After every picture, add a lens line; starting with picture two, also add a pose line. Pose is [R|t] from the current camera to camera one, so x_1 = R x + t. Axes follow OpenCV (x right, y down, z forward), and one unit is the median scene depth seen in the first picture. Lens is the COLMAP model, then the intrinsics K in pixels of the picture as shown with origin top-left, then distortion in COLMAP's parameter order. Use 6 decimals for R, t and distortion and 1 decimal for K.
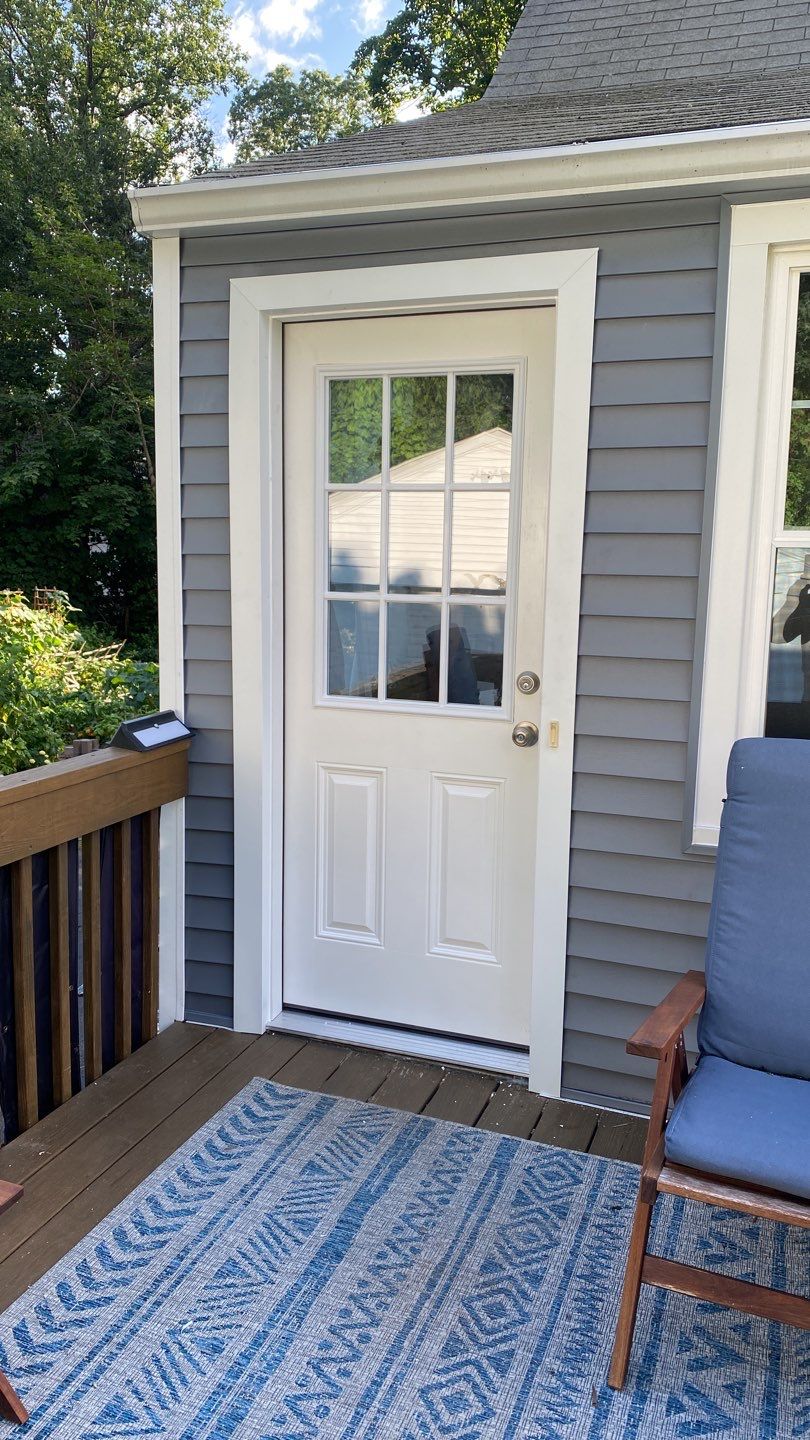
lens RADIAL K [[1073.4, 0, 405.0], [0, 1073.4, 720.0], [0, 0, 1]] dist [-0.009217, 0.003016]
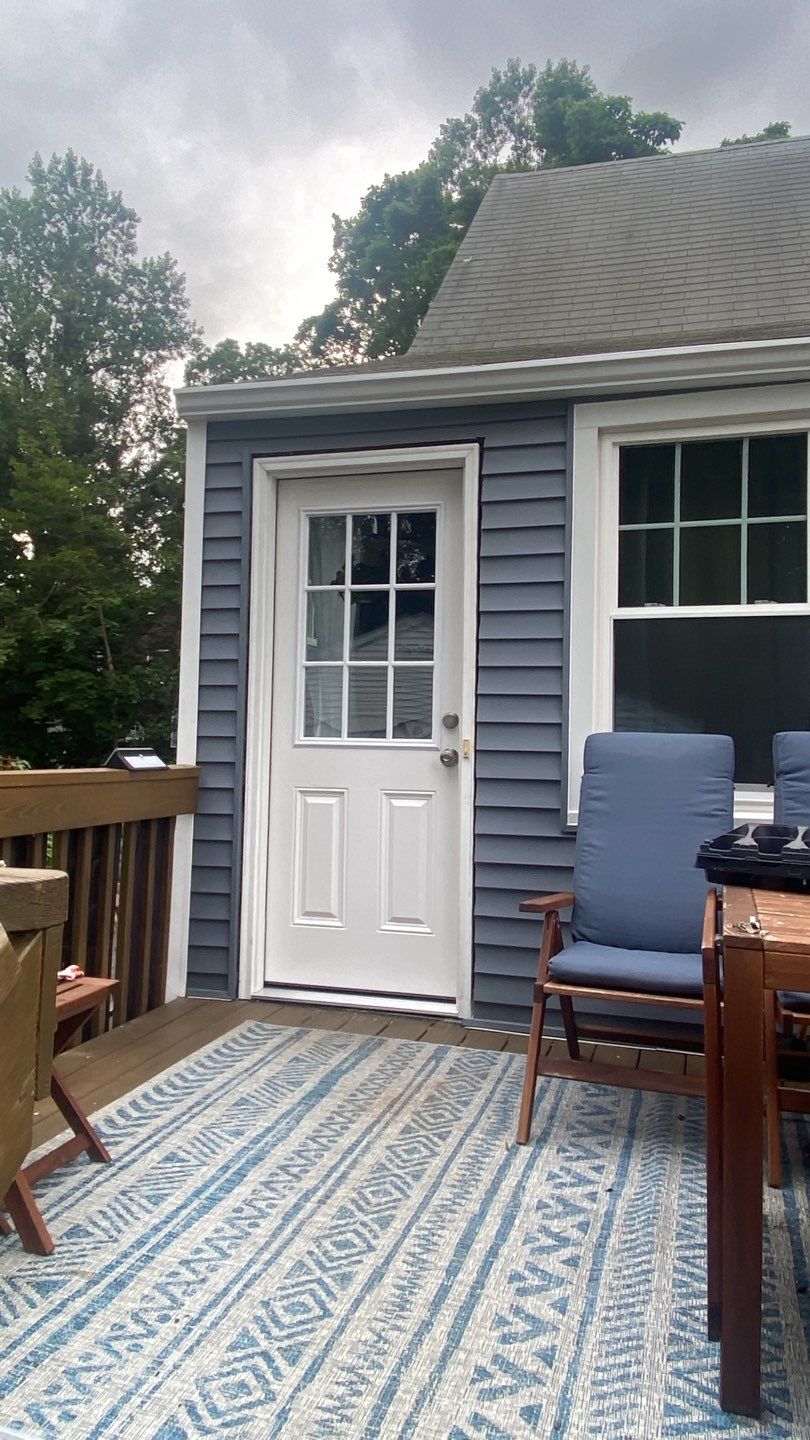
lens RADIAL K [[1003.2, 0, 410.9], [0, 1003.2, 712.2], [0, 0, 1]] dist [0.006534, 0.001793]
pose [[0.996678, 0.005744, 0.081239, -0.041721], [0.010458, 0.980224, -0.197615, 0.204925], [-0.080768, 0.197809, 0.976908, -0.271904]]
